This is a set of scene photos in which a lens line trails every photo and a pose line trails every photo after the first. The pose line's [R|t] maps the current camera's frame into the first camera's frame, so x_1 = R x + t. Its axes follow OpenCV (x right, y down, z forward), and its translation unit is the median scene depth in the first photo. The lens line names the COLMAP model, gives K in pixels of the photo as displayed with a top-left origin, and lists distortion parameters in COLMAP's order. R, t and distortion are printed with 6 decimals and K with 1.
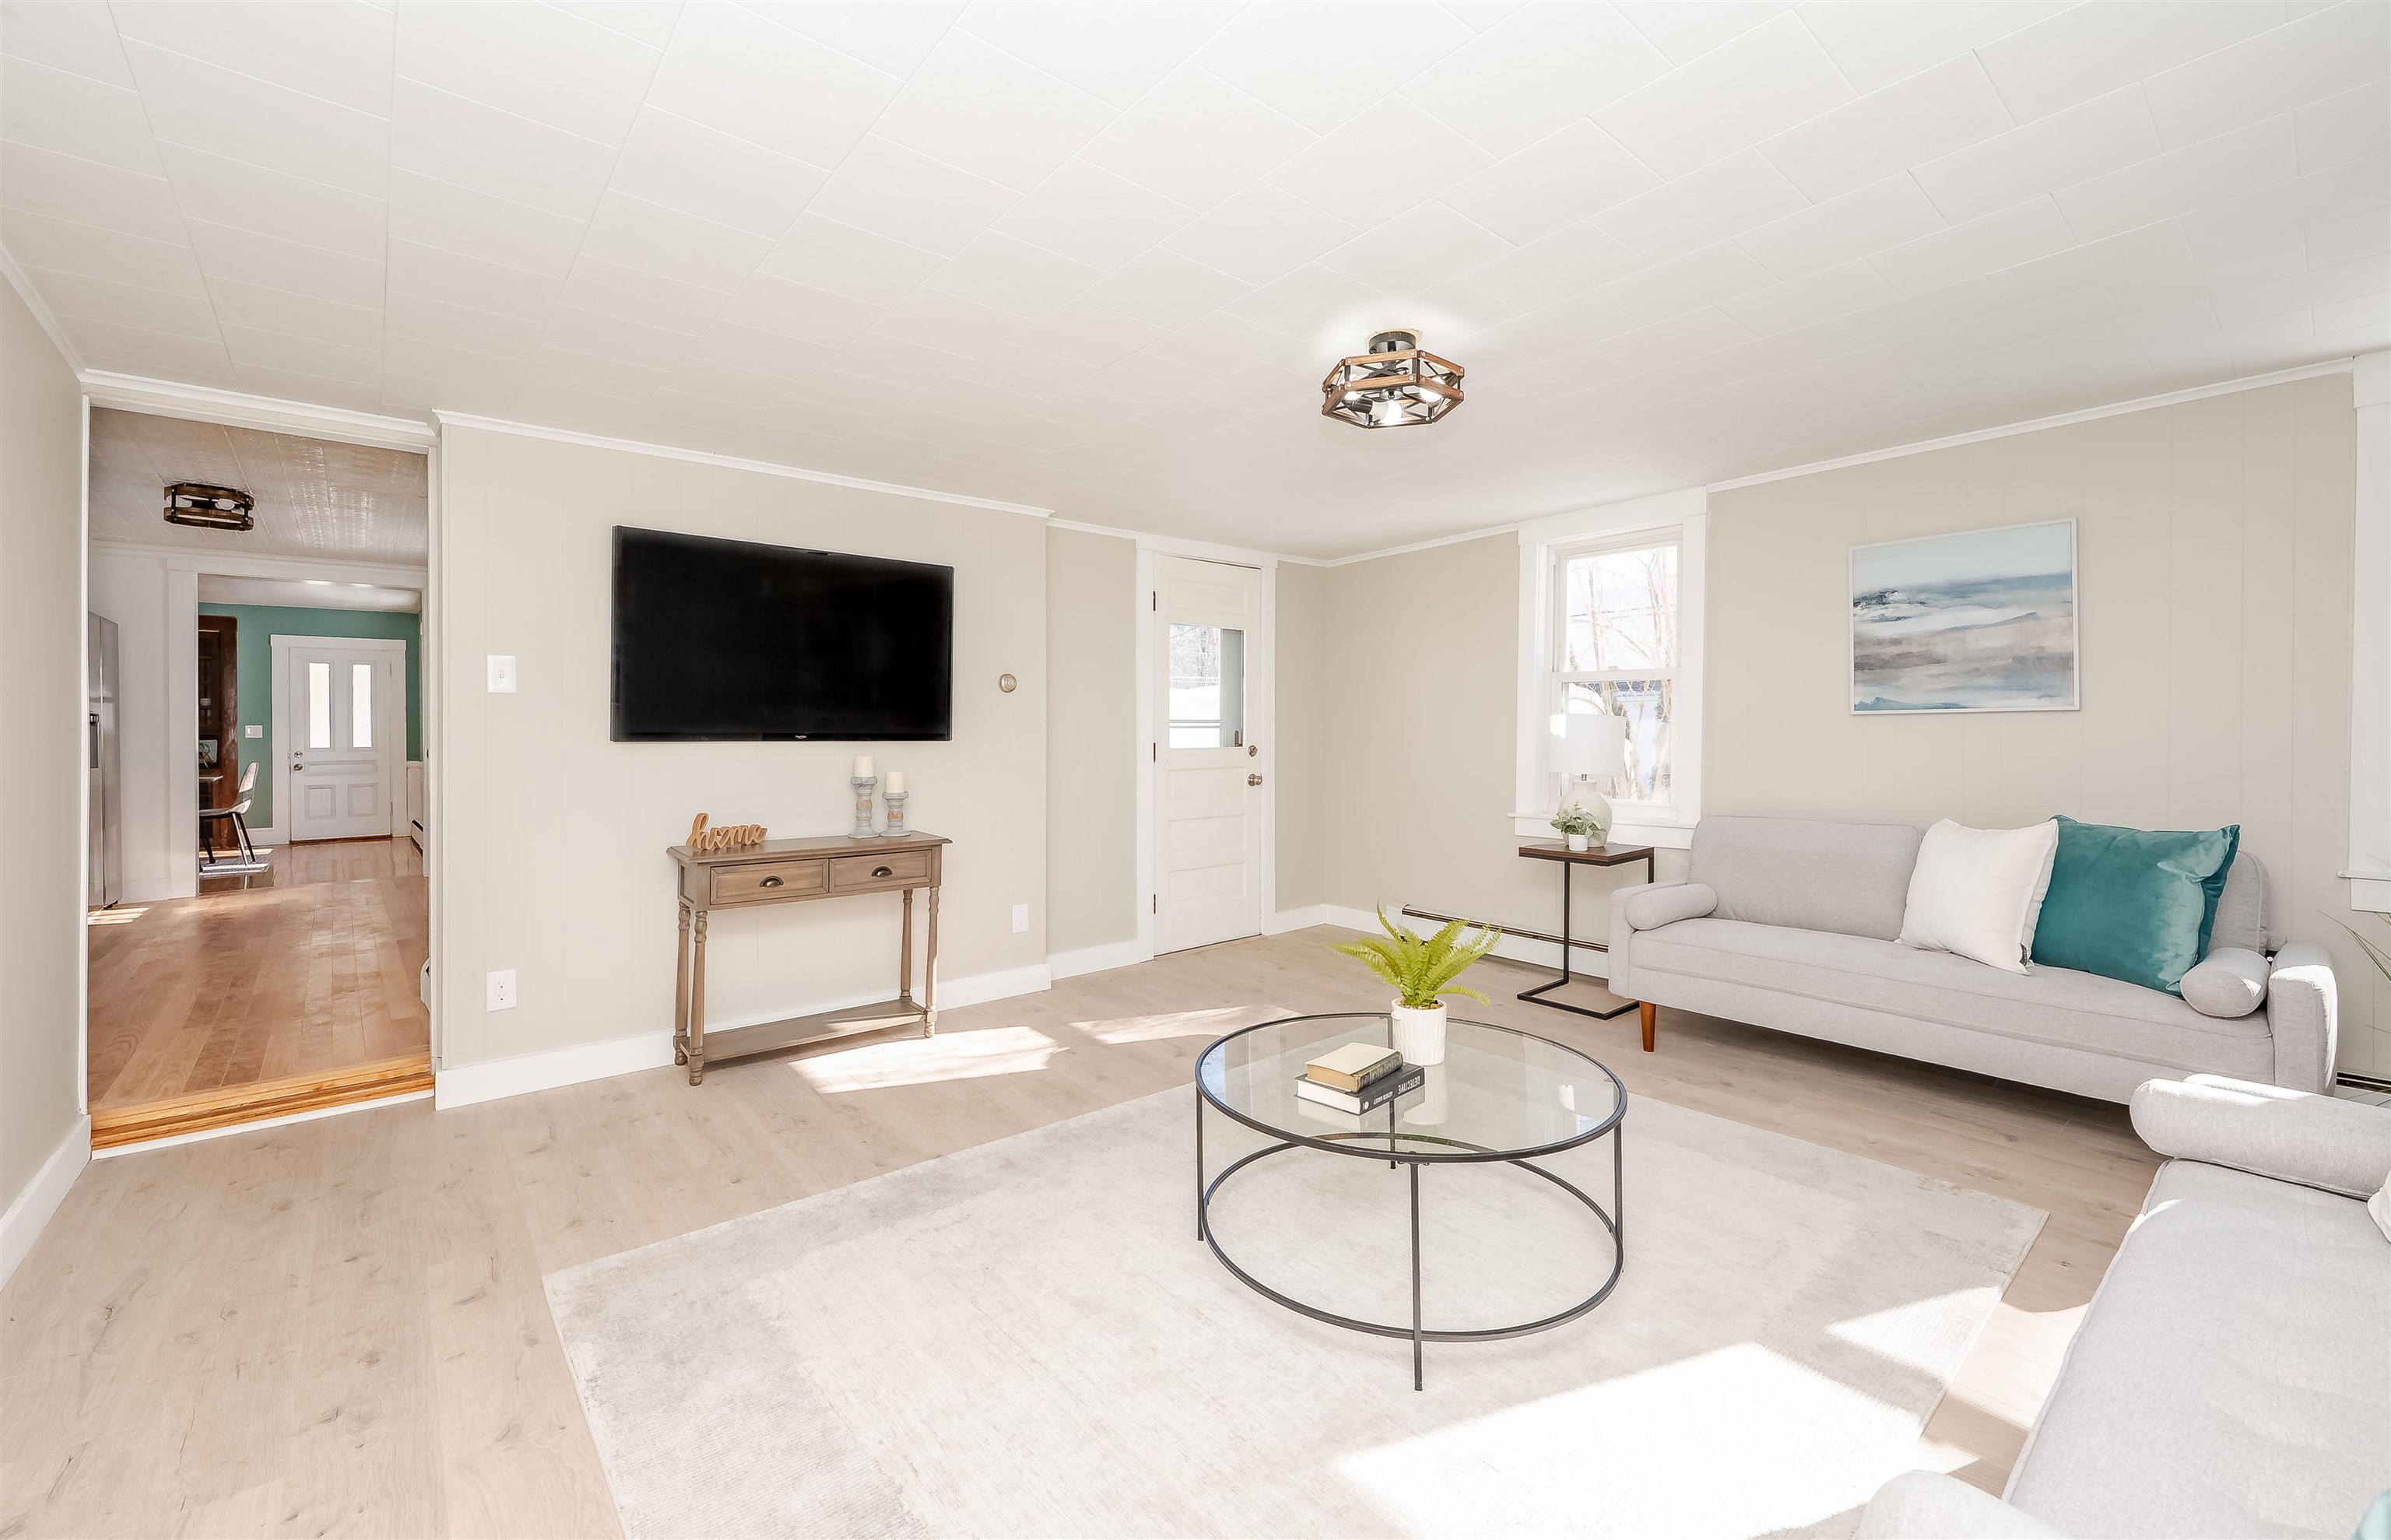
lens RADIAL K [[967.5, 0, 1180.5], [0, 967.5, 733.7], [0, 0, 1]] dist [0.002132, 0.000077]
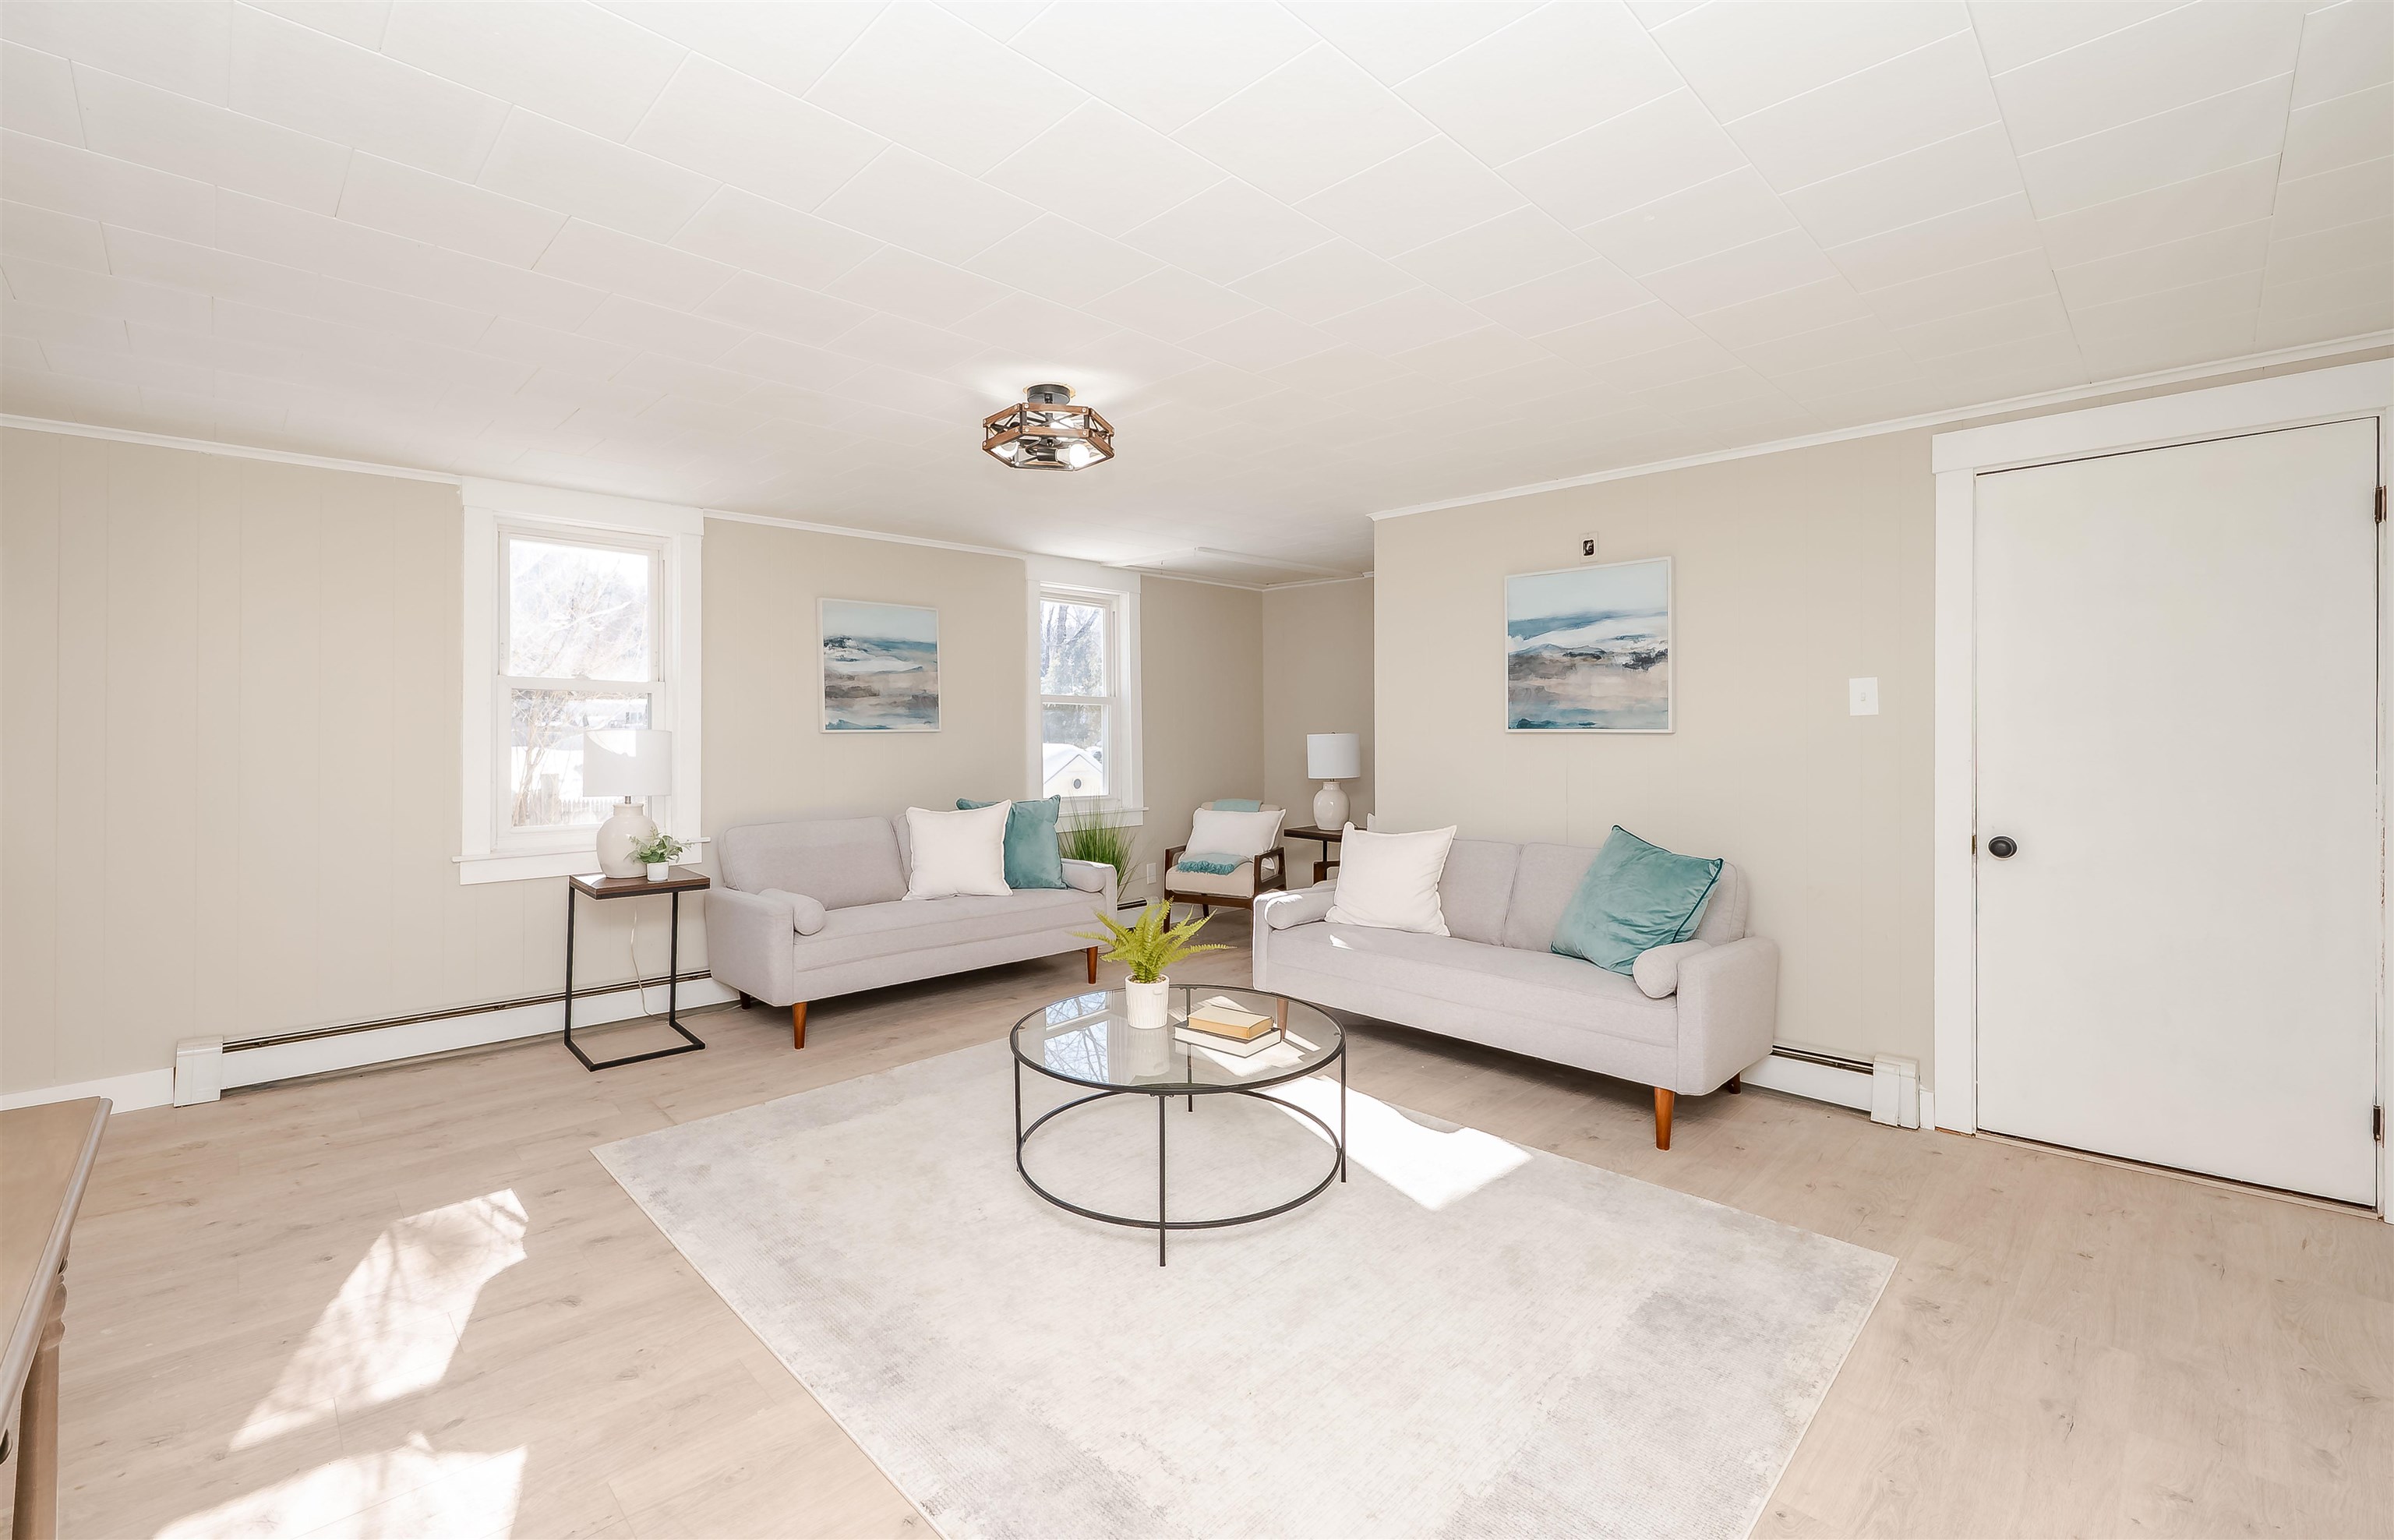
lens RADIAL K [[994.0, 0, 1158.4], [0, 994.0, 747.3], [0, 0, 1]] dist [0.000029, 0.000041]
pose [[-0.067684, -0.013662, 0.997613, -0.632298], [0.000300, 0.999906, 0.013714, -0.018941], [-0.997707, 0.001228, -0.067673, 0.677293]]
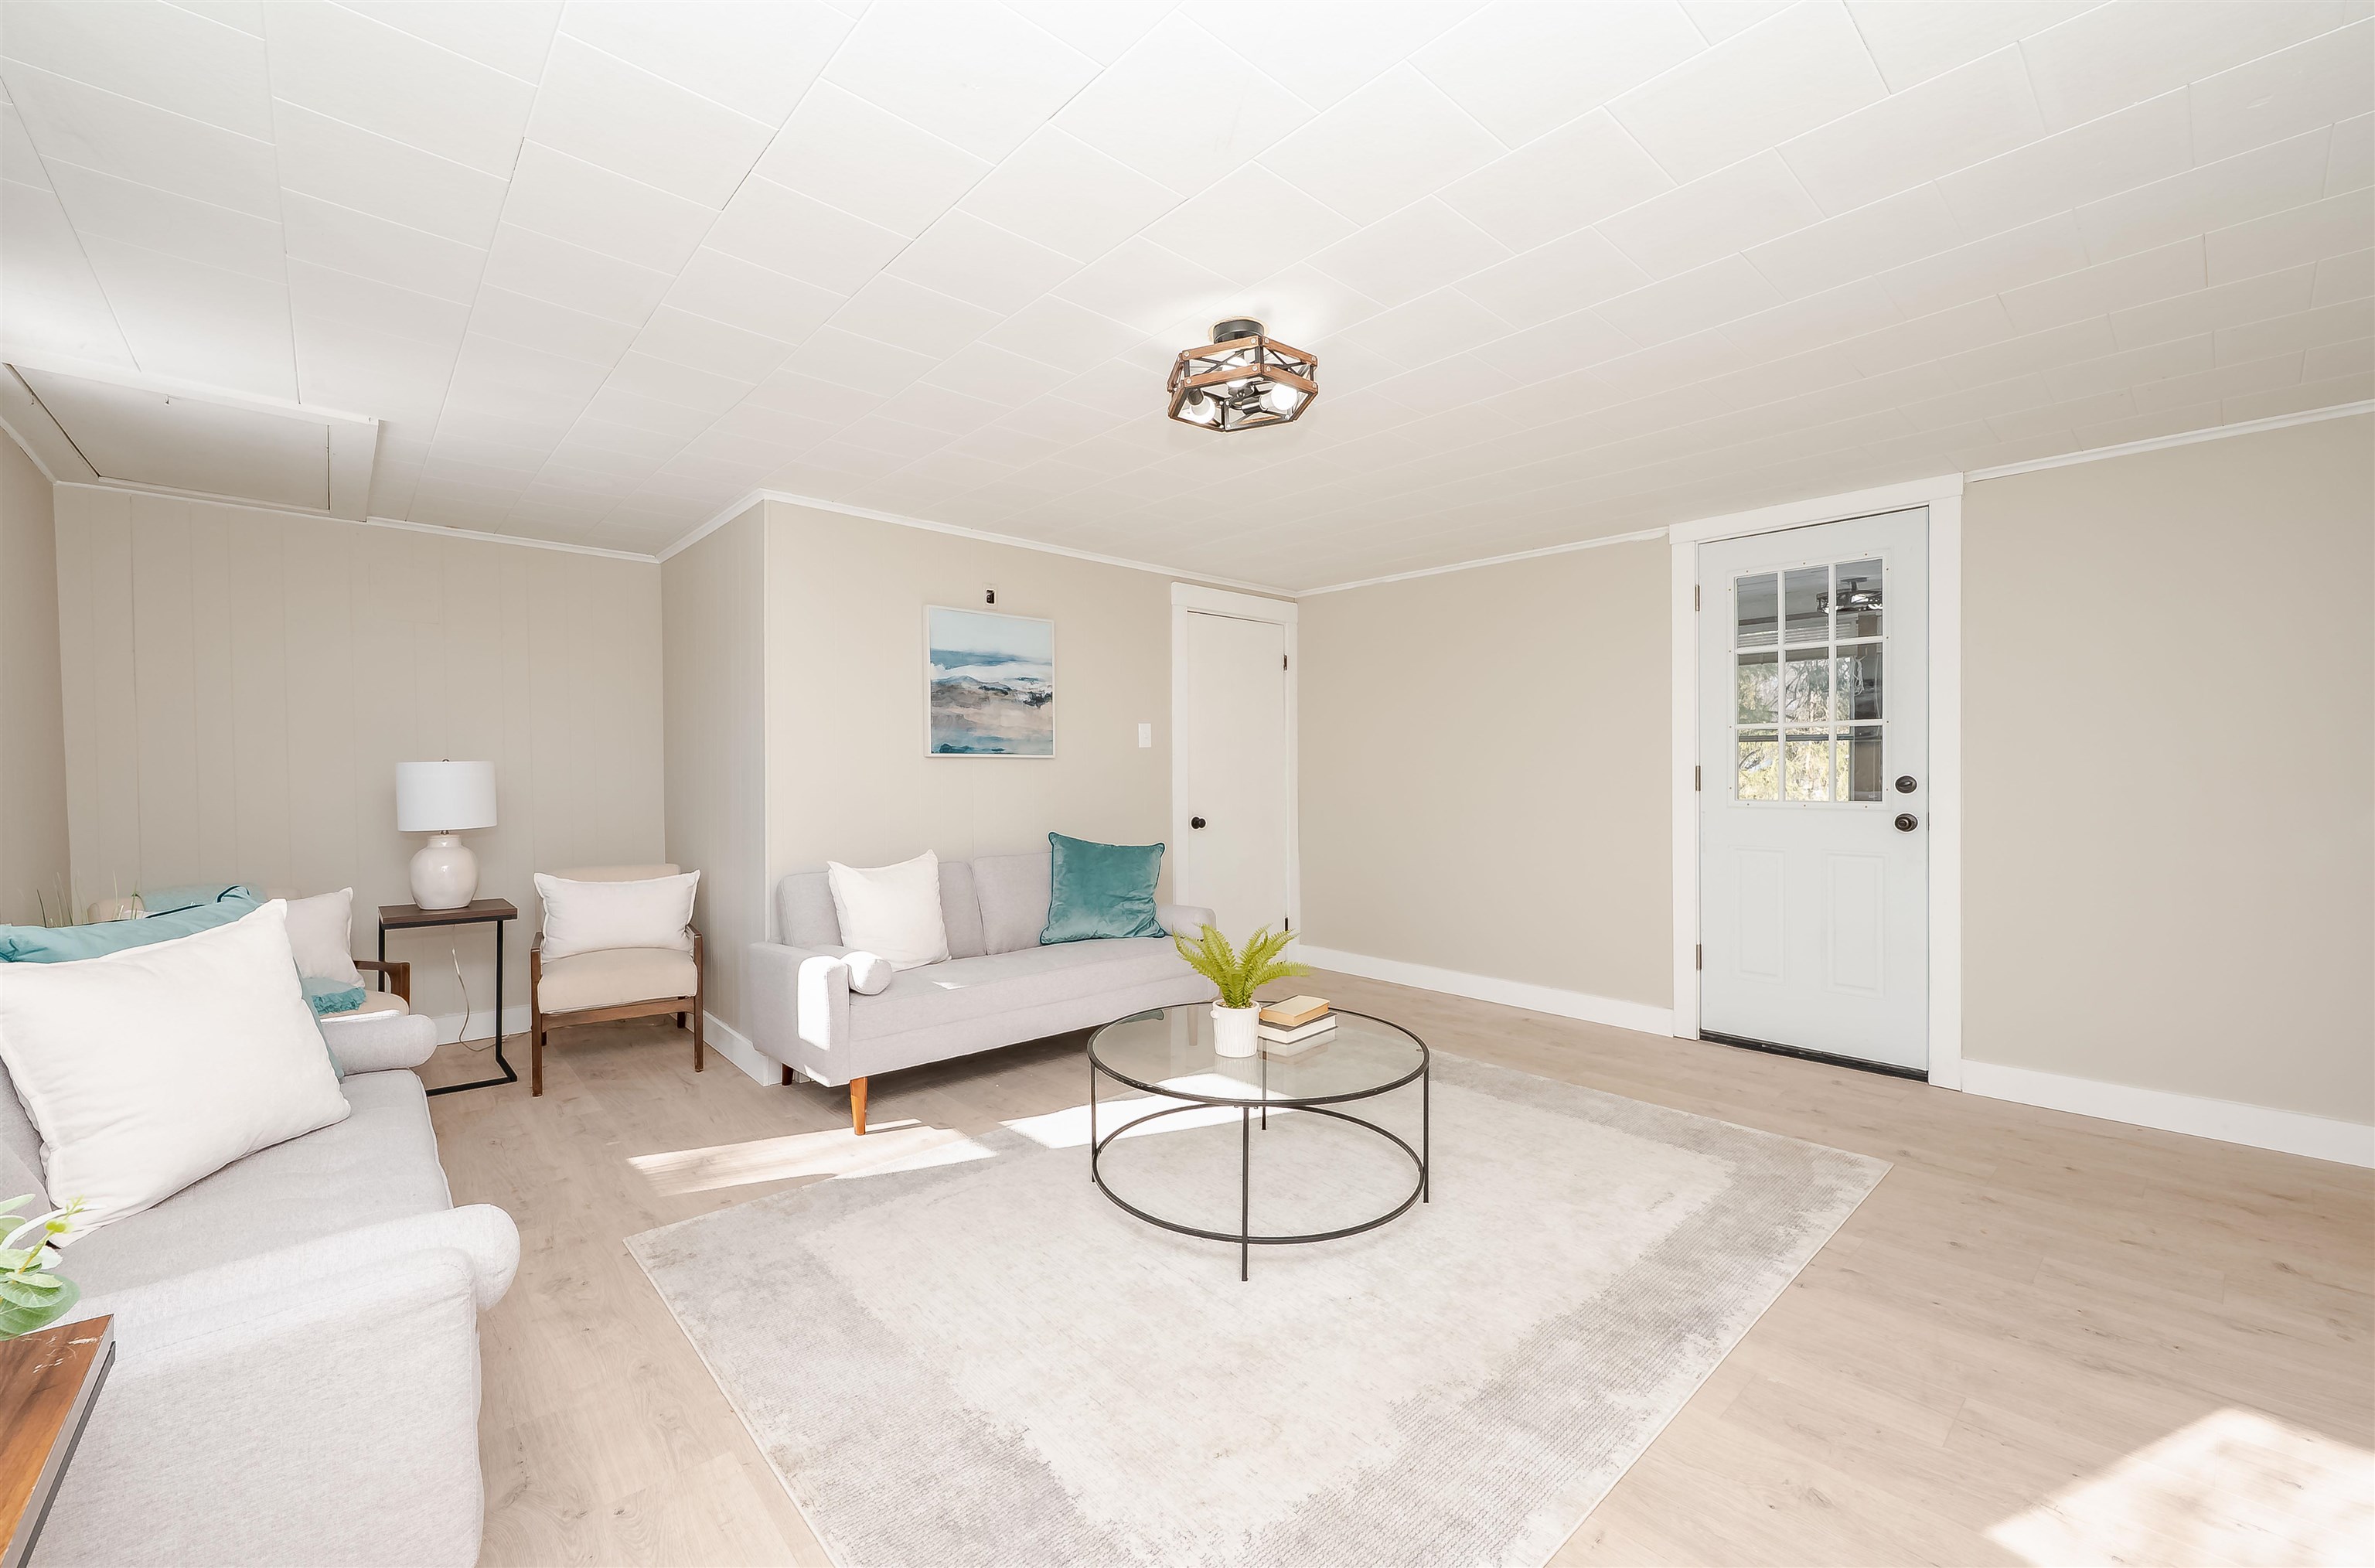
lens RADIAL K [[952.7, 0, 1182.9], [0, 952.7, 793.1], [0, 0, 1]] dist [-0.001781, -0.000022]
pose [[-0.999221, 0.011585, -0.037719, 0.219685], [0.010868, 0.999757, 0.019158, 0.004347], [0.037932, 0.018733, -0.999105, 1.338008]]
